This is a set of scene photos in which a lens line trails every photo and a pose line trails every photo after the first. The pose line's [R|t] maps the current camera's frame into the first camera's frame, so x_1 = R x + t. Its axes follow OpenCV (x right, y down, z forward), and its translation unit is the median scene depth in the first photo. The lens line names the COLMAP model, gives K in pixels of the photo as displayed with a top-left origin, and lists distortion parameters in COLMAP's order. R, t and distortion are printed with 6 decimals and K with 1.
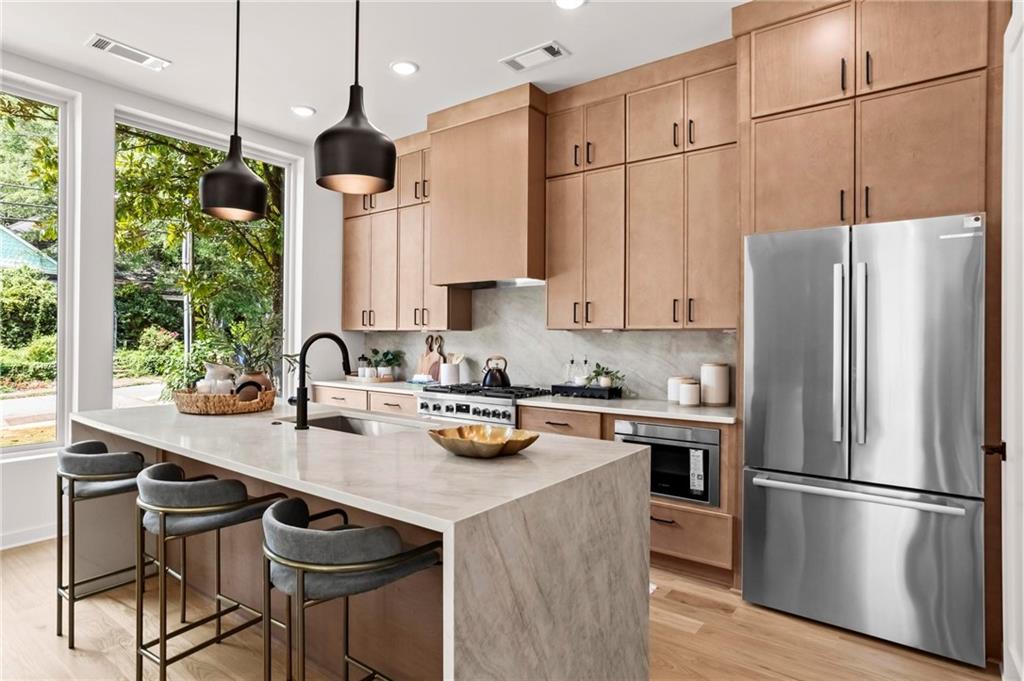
lens RADIAL K [[569.5, 0, 492.7], [0, 569.5, 342.6], [0, 0, 1]] dist [-0.029885, 0.011093]
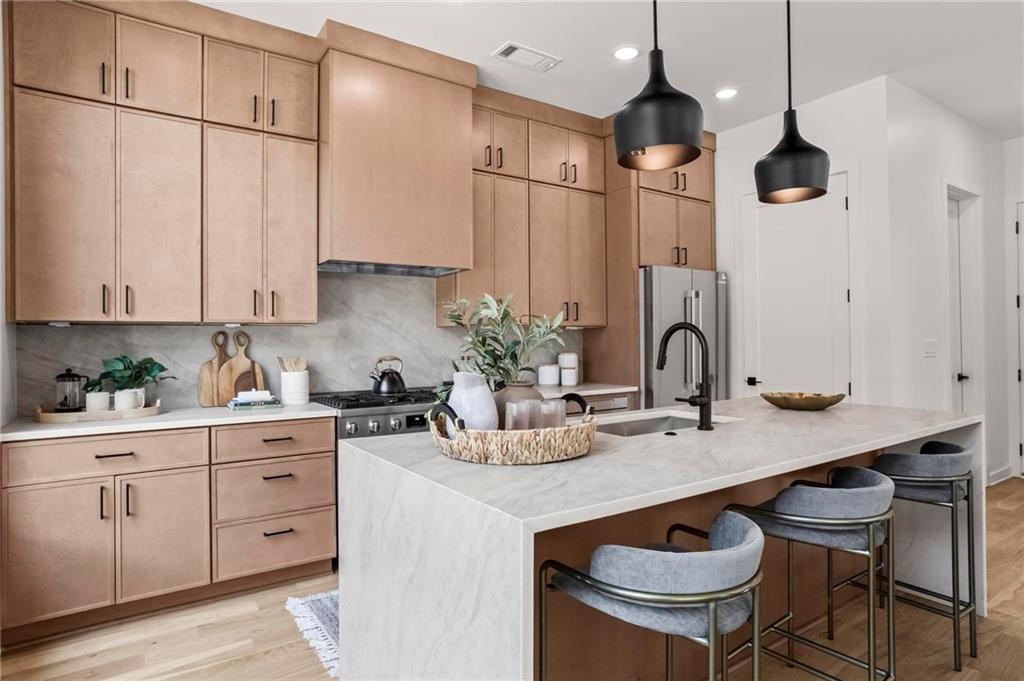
lens RADIAL K [[569.5, 0, 512.0], [0, 569.5, 336.3], [0, 0, 1]] dist [-0.029885, 0.011093]
pose [[0.311540, -0.002314, 0.950230, -0.743541], [0.017535, 0.999841, -0.003314, 0.000422], [-0.950071, 0.017695, 0.311531, 0.586986]]
